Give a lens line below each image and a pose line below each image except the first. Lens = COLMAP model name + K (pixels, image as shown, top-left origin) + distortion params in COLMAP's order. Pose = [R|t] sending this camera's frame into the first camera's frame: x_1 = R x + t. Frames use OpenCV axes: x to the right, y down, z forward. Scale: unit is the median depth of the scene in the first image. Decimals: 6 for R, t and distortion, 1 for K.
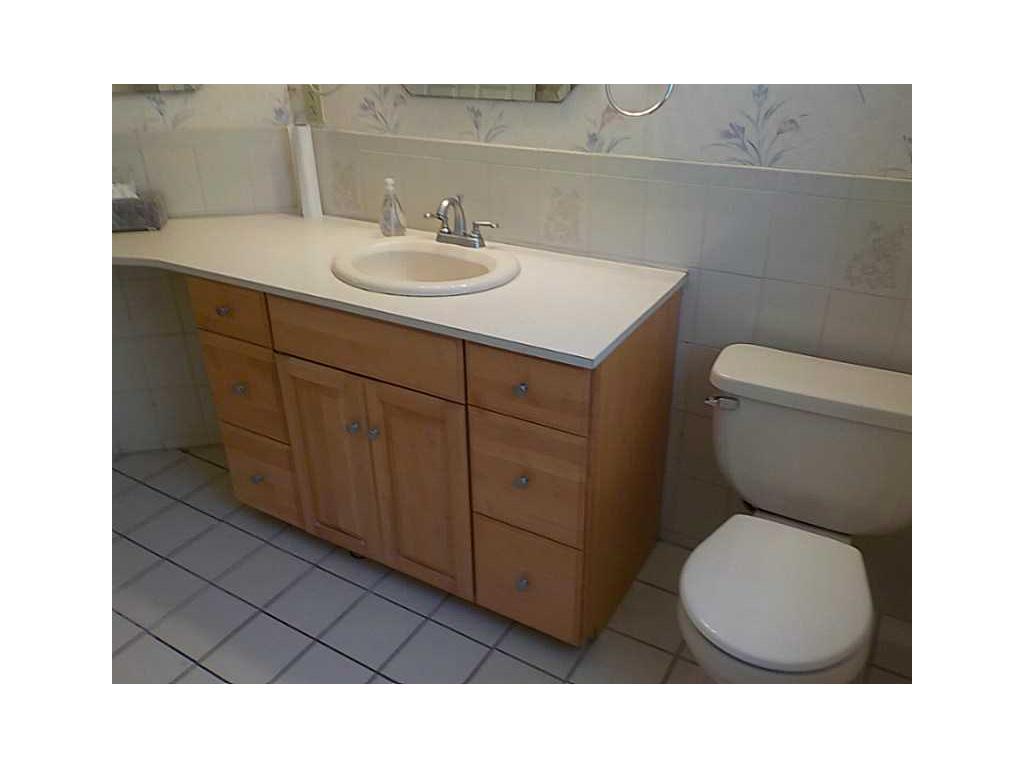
lens RADIAL K [[727.7, 0, 514.2], [0, 727.7, 380.9], [0, 0, 1]] dist [0.002690, 0.001001]
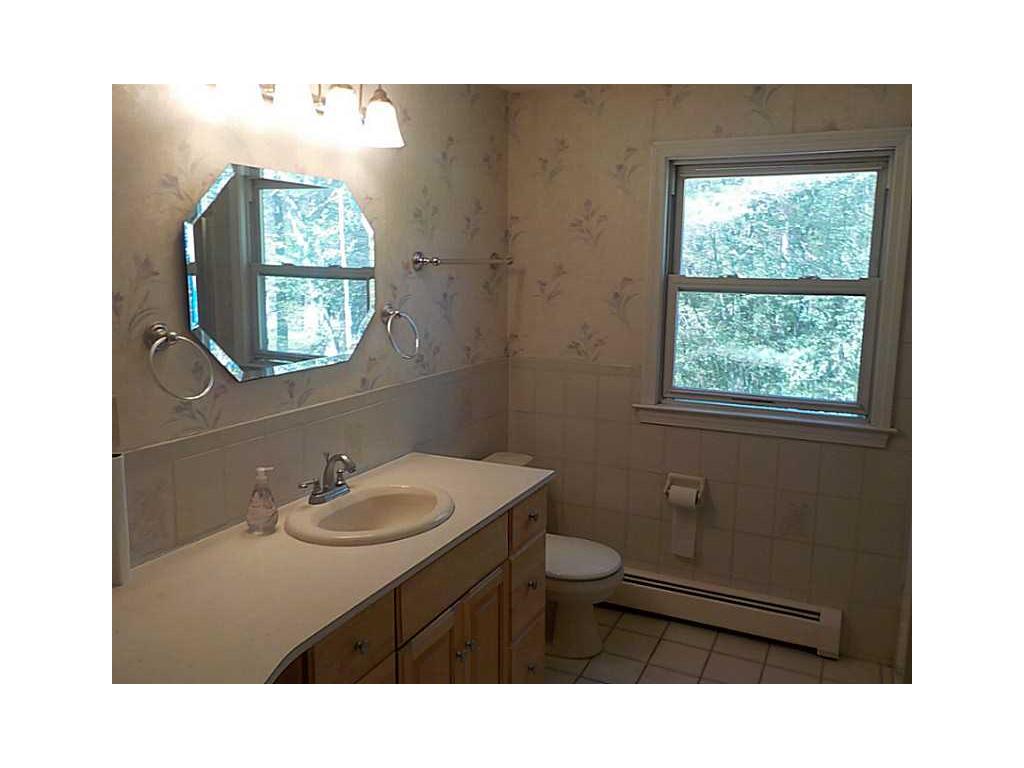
lens RADIAL K [[727.7, 0, 514.2], [0, 727.7, 380.9], [0, 0, 1]] dist [0.002690, 0.001001]
pose [[-0.099980, -0.161888, 0.981731, -1.137126], [0.422511, 0.886392, 0.189195, -0.433691], [-0.900827, 0.433708, -0.020222, 0.715494]]
